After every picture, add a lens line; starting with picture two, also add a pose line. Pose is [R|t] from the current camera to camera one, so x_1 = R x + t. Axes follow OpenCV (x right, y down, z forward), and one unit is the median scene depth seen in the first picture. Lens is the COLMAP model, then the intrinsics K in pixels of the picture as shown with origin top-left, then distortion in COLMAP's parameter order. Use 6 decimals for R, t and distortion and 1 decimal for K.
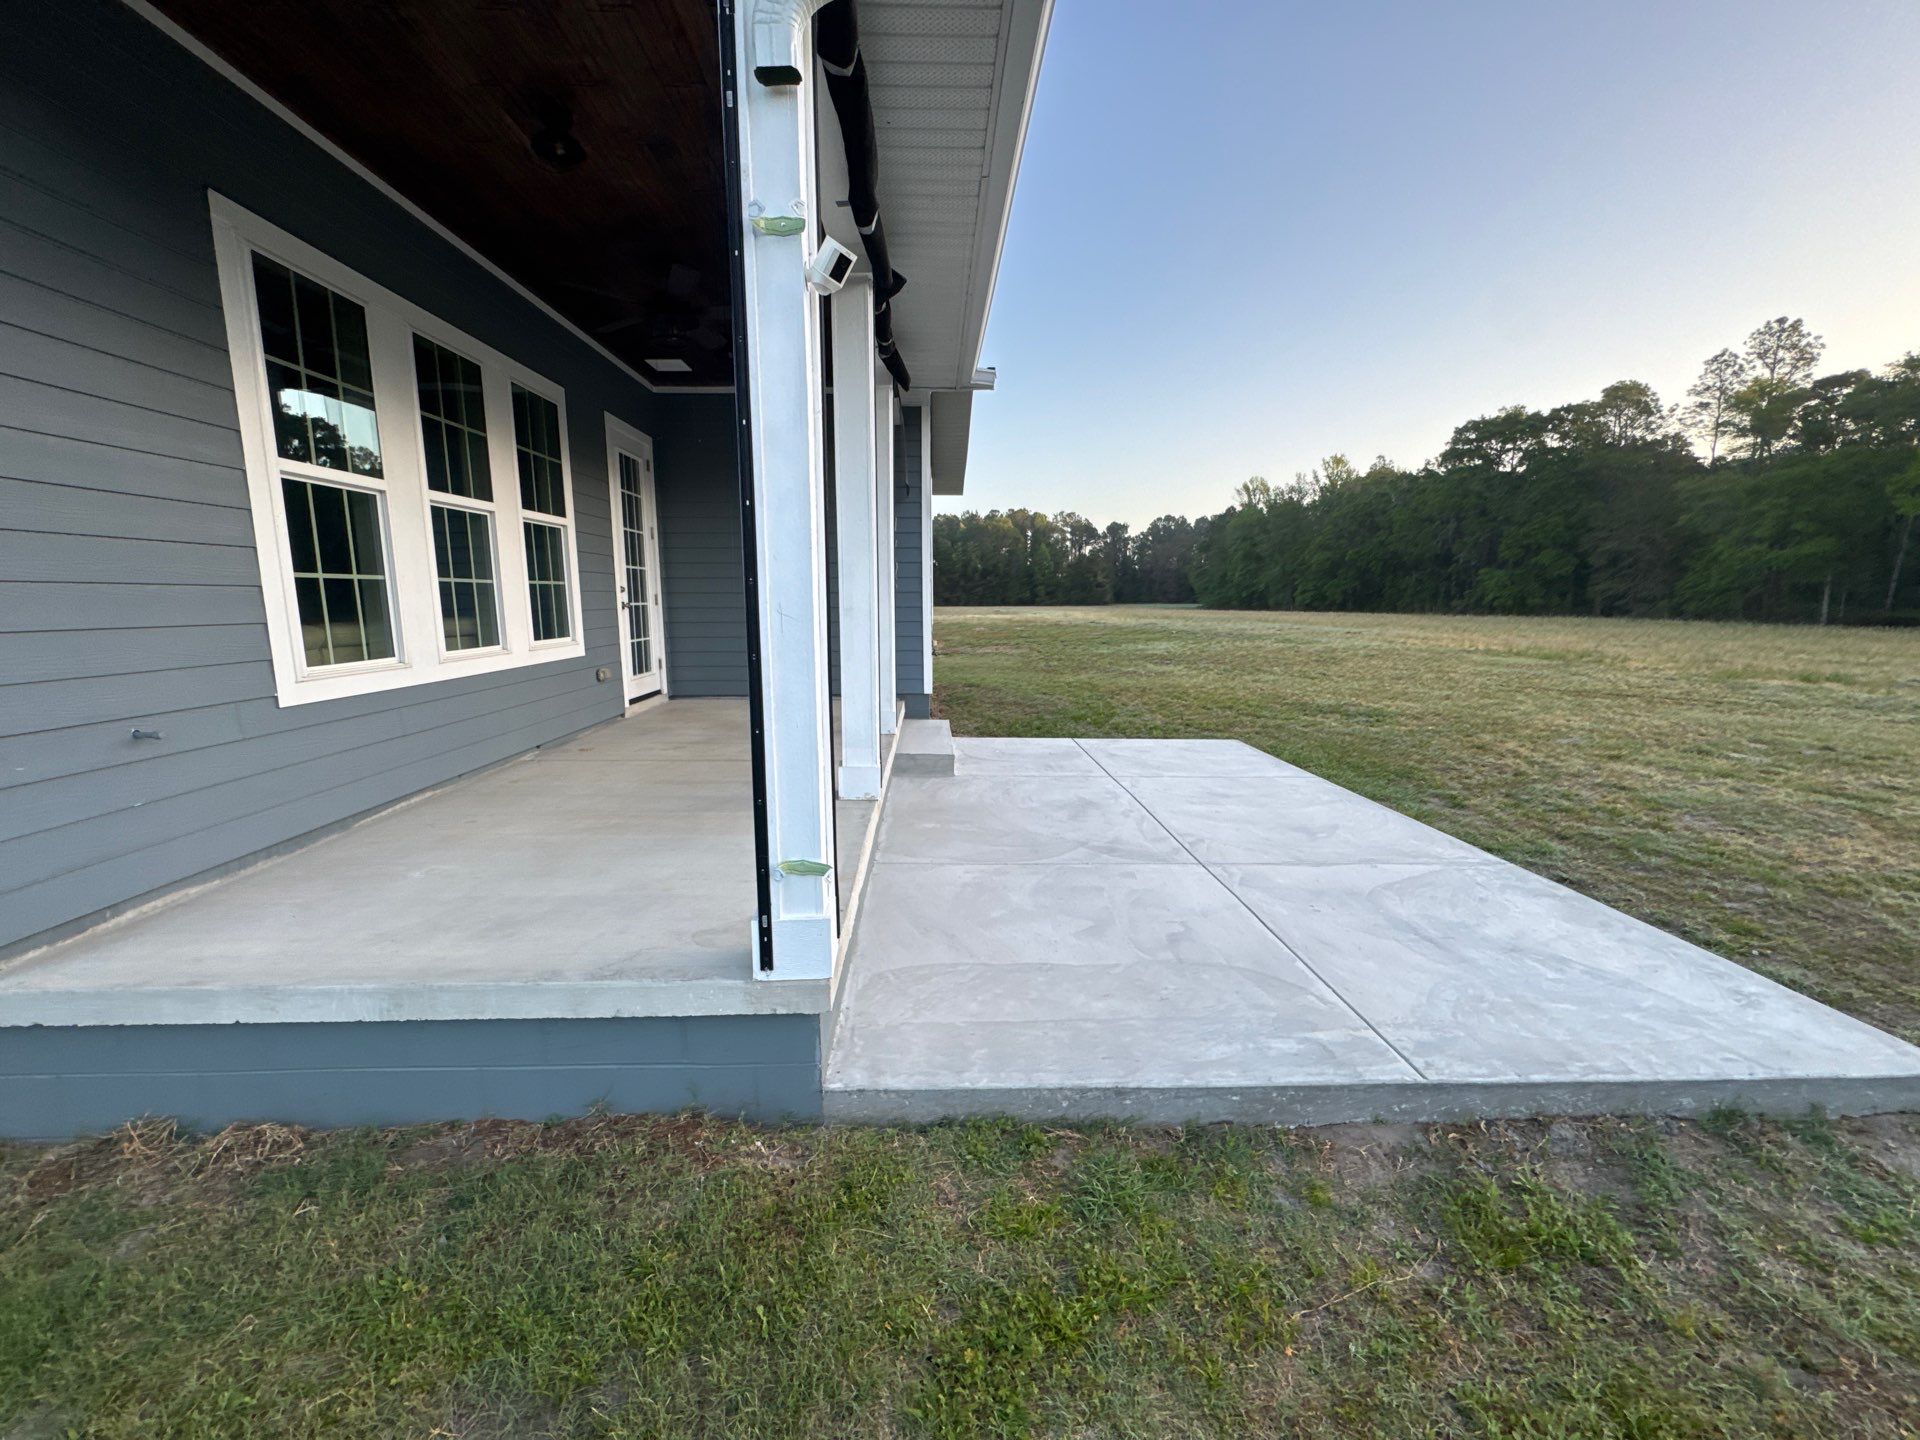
lens RADIAL K [[762.0, 0, 963.5], [0, 762.0, 715.3], [0, 0, 1]] dist [-0.000771, -0.000241]
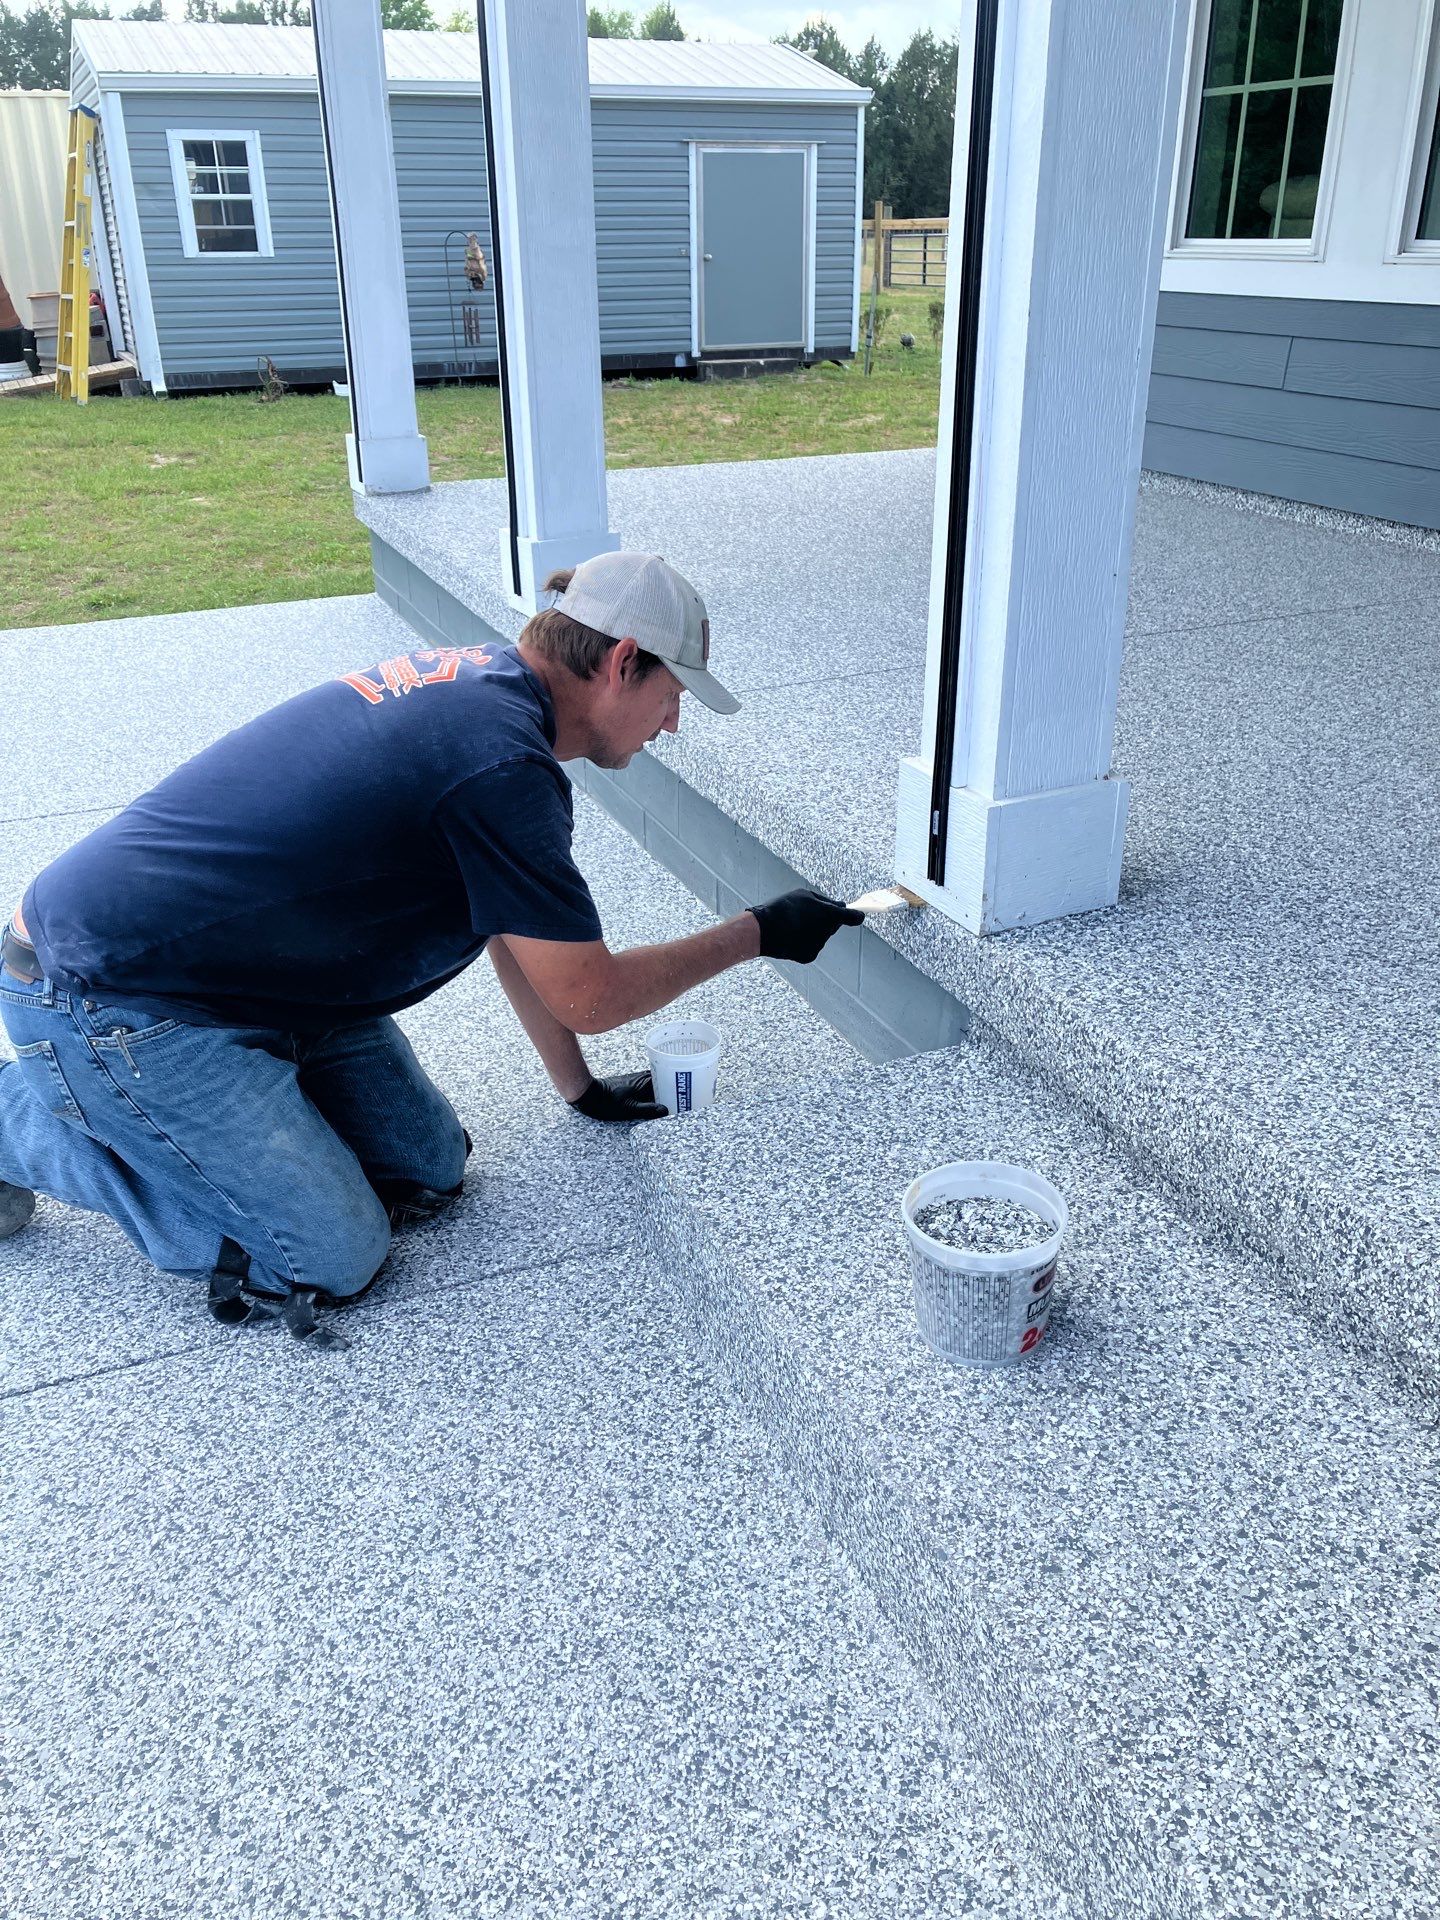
lens RADIAL K [[1584.5, 0, 720.0], [0, 1584.5, 960.0], [0, 0, 1]] dist [-0.002403, 0.039548]
pose [[-0.937262, 0.153445, -0.313042, 0.076146], [-0.046214, 0.835320, 0.547817, -0.181359], [0.345550, 0.527915, -0.775822, 1.456767]]
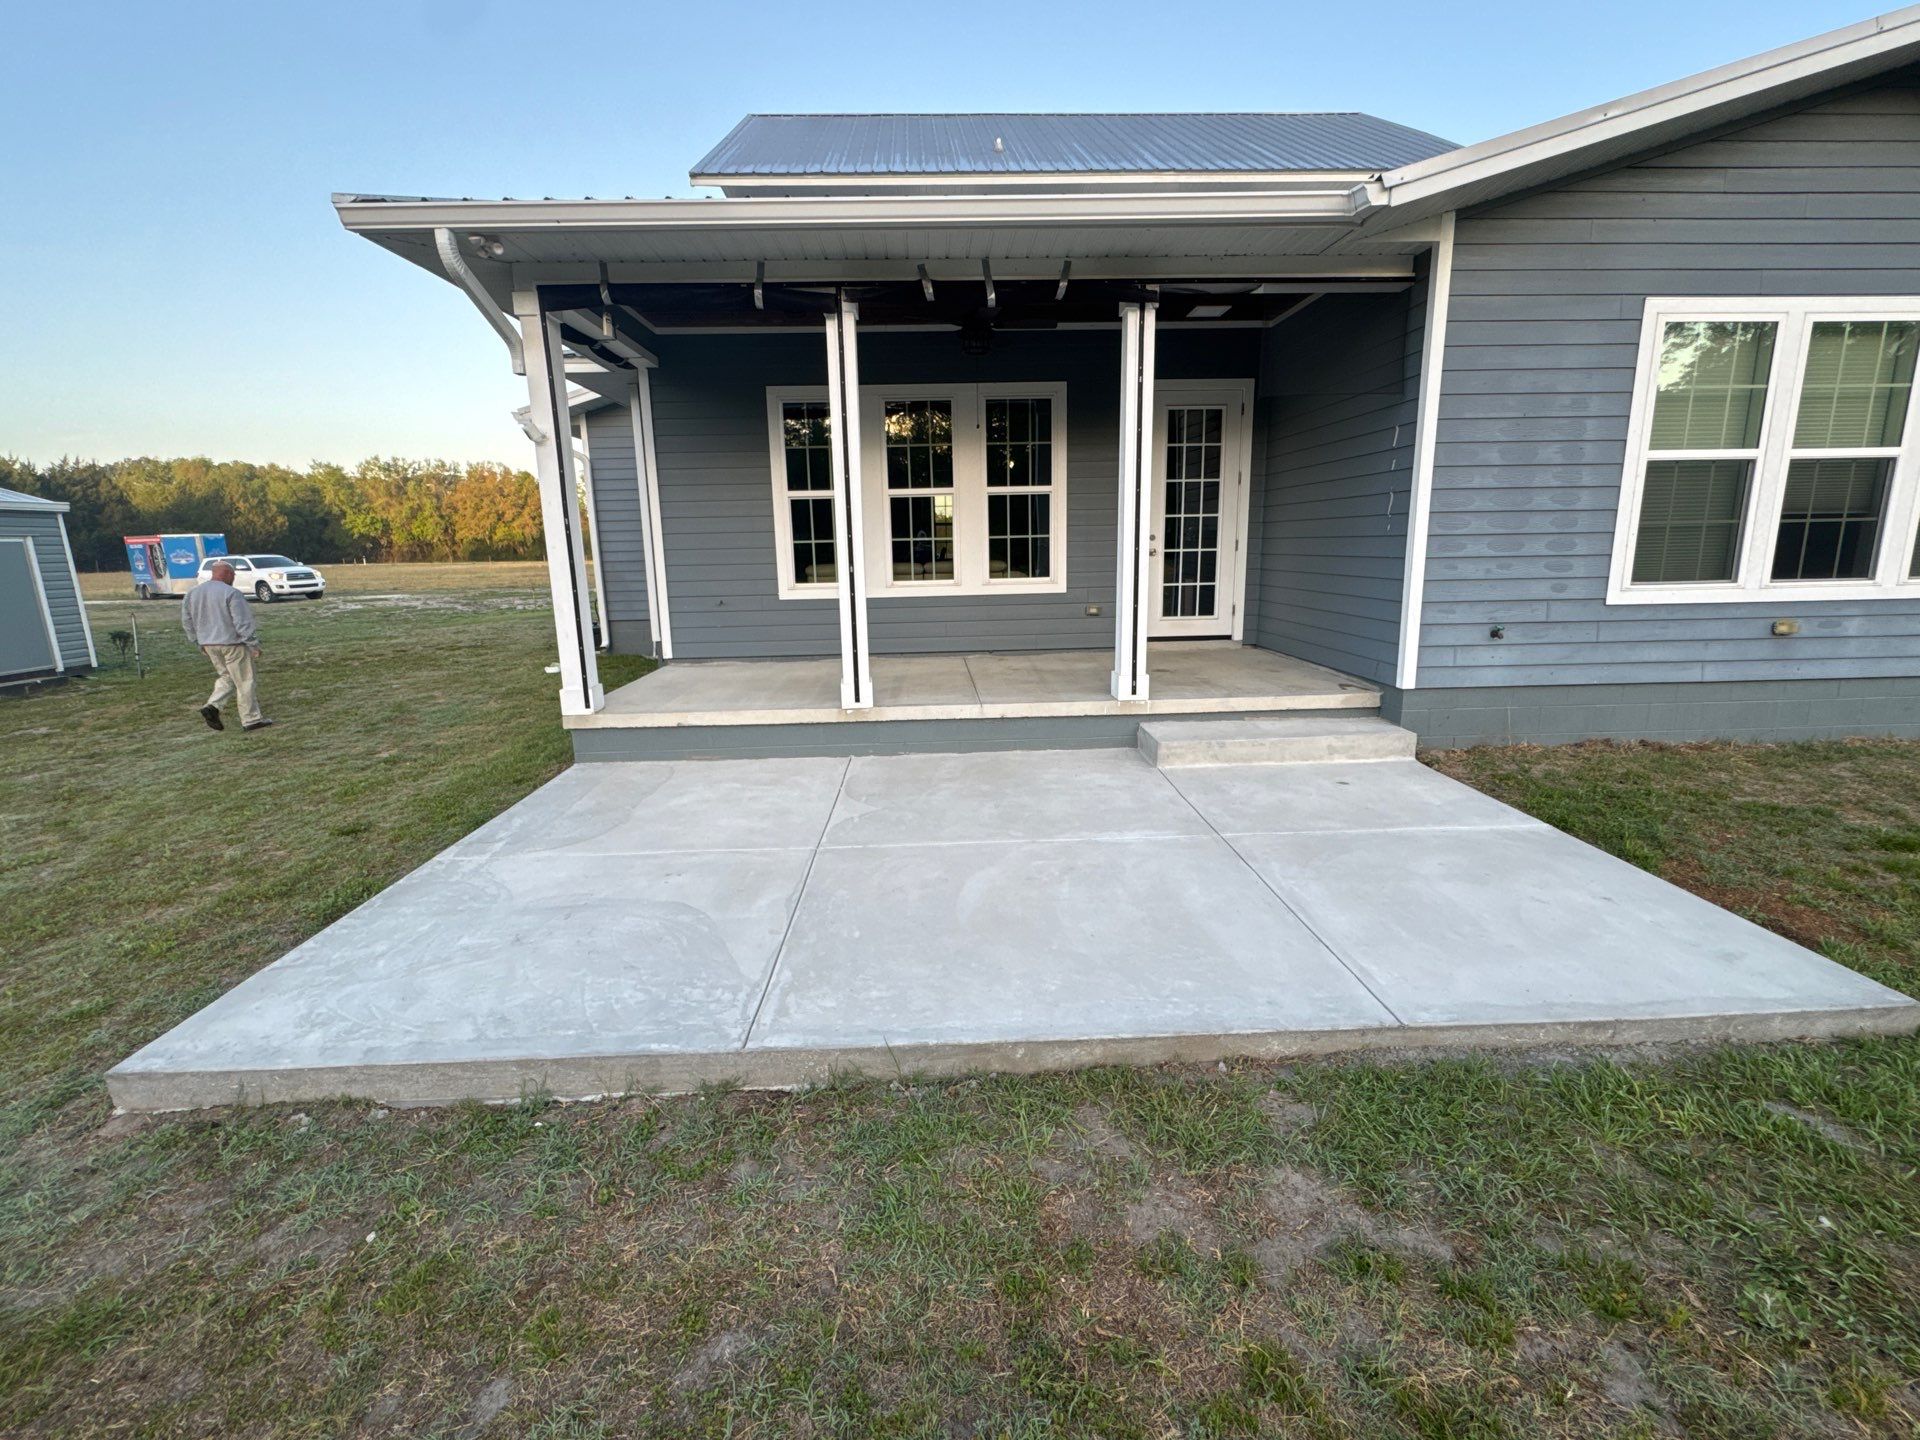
lens RADIAL K [[863.2, 0, 960.0], [0, 863.2, 720.0], [0, 0, 1]] dist [0.001969, 0.000130]
pose [[-0.003275, 0.205500, -0.978652, 1.046795], [-0.130749, 0.970168, 0.204156, -0.156693], [0.991410, 0.128626, 0.023691, 0.900505]]
